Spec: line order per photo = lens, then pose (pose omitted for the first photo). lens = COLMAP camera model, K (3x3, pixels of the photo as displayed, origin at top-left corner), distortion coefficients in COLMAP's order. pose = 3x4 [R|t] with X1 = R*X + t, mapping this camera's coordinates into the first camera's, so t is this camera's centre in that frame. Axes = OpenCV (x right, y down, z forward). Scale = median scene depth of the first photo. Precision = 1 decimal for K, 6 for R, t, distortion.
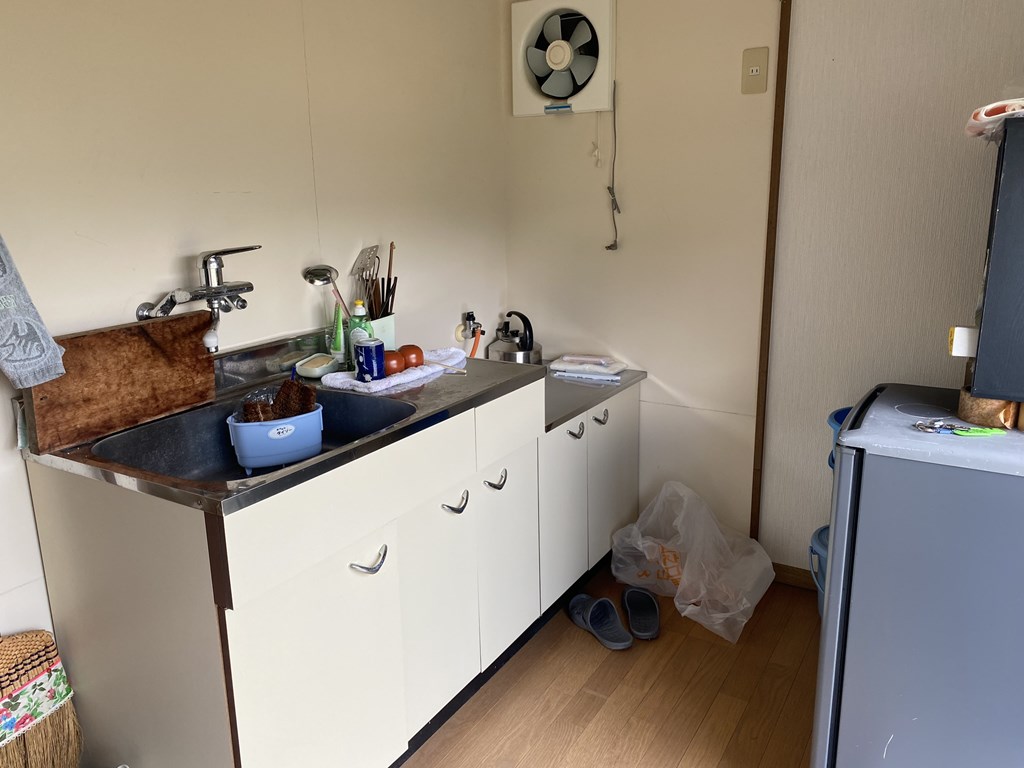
lens RADIAL K [[775.7, 0, 510.7], [0, 775.7, 383.0], [0, 0, 1]] dist [0.042434, -0.044048]
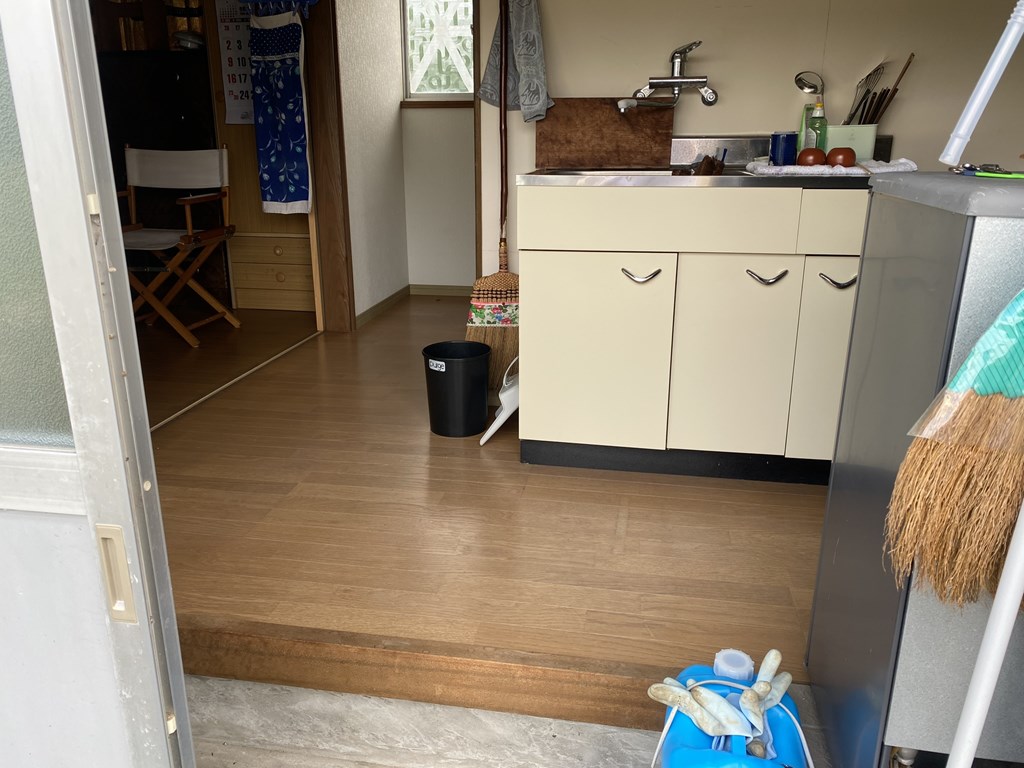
lens RADIAL K [[775.7, 0, 512.3], [0, 775.7, 383.6], [0, 0, 1]] dist [0.042434, -0.044048]
pose [[0.381807, 0.296476, -0.875400, 0.911243], [-0.228254, 0.948063, 0.221532, 0.155631], [0.895614, 0.115231, 0.429649, 0.239035]]
